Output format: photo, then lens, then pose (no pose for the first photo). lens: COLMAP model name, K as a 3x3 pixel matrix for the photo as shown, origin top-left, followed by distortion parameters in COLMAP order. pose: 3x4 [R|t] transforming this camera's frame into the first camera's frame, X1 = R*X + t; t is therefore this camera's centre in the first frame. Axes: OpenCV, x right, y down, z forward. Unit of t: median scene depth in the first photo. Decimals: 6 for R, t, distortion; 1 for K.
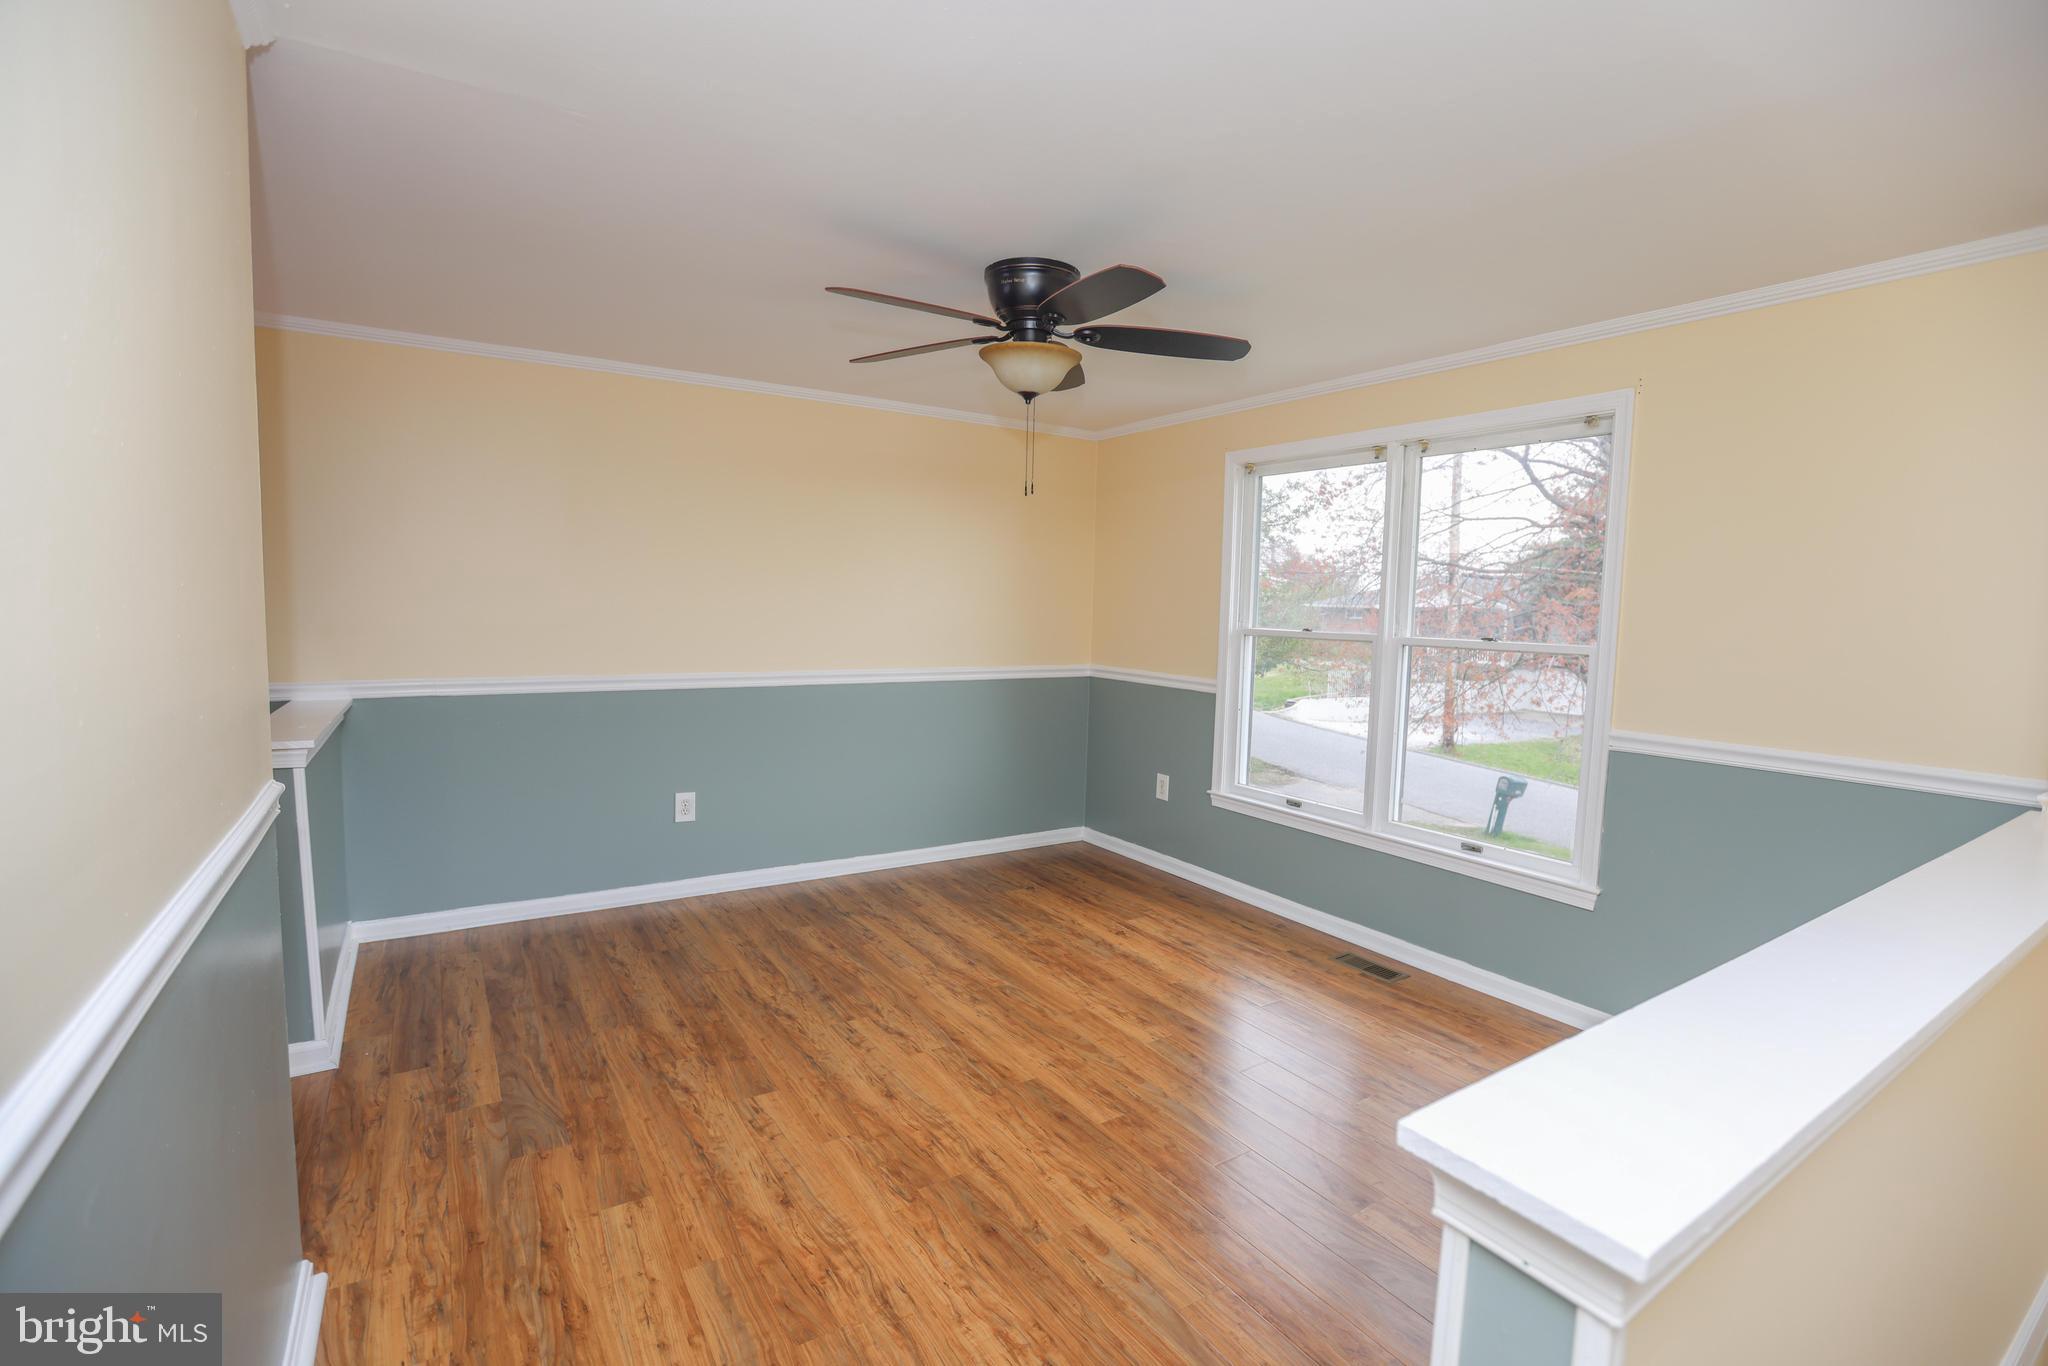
lens RADIAL K [[926.5, 0, 1037.0], [0, 926.5, 695.3], [0, 0, 1]] dist [-0.052003, 0.017477]
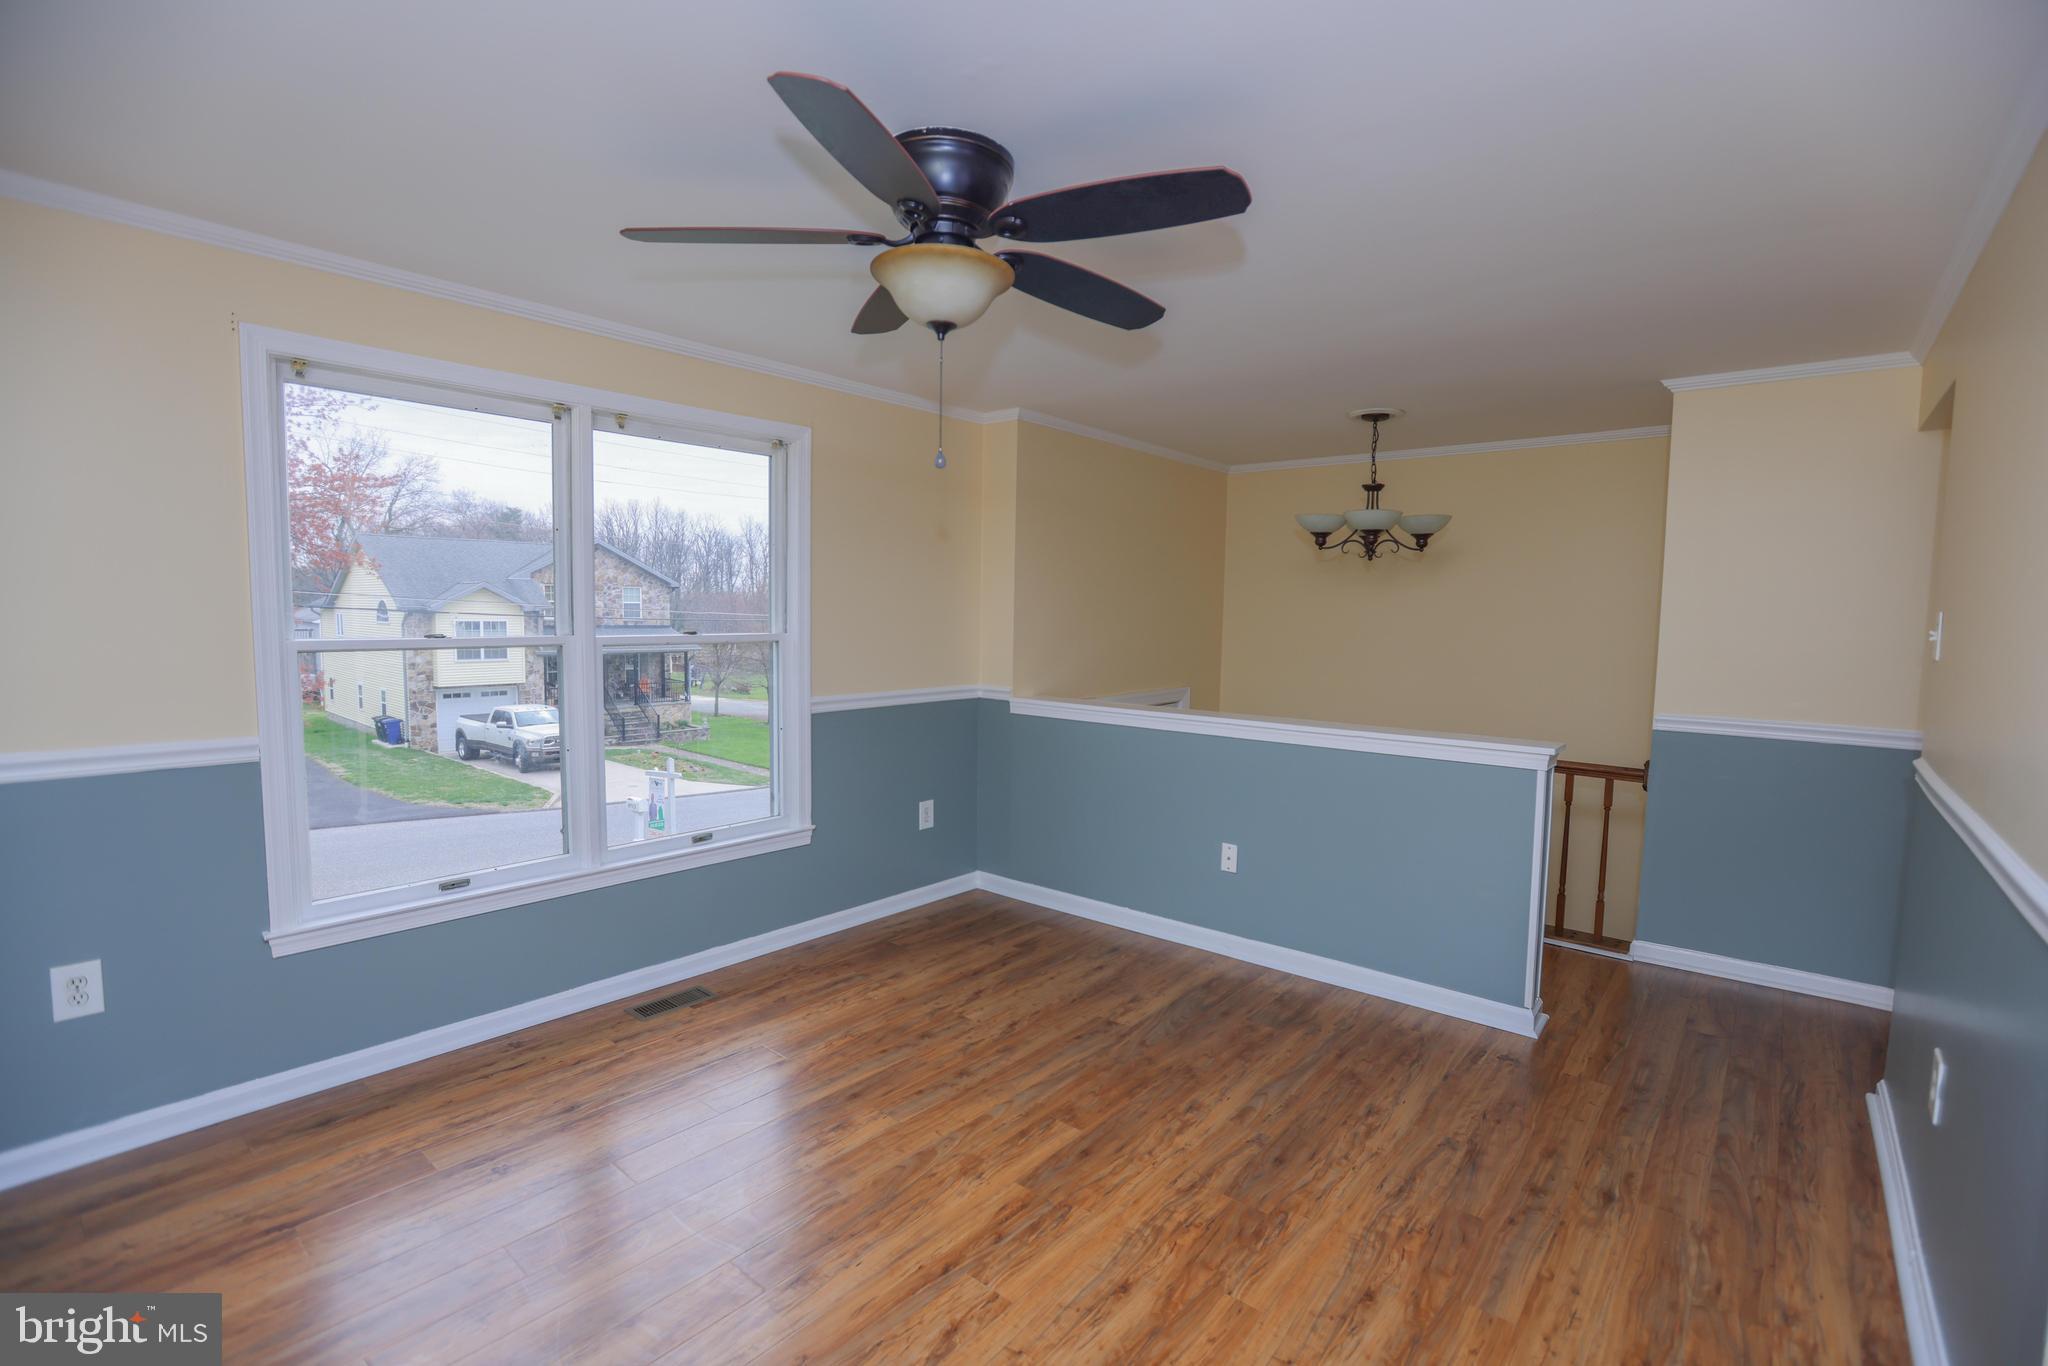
lens RADIAL K [[926.5, 0, 1037.0], [0, 926.5, 695.3], [0, 0, 1]] dist [-0.052003, 0.017477]
pose [[-0.292980, -0.114266, 0.949266, -0.842067], [0.071308, 0.987456, 0.140872, -0.154576], [-0.953456, 0.108963, -0.281157, 1.316541]]
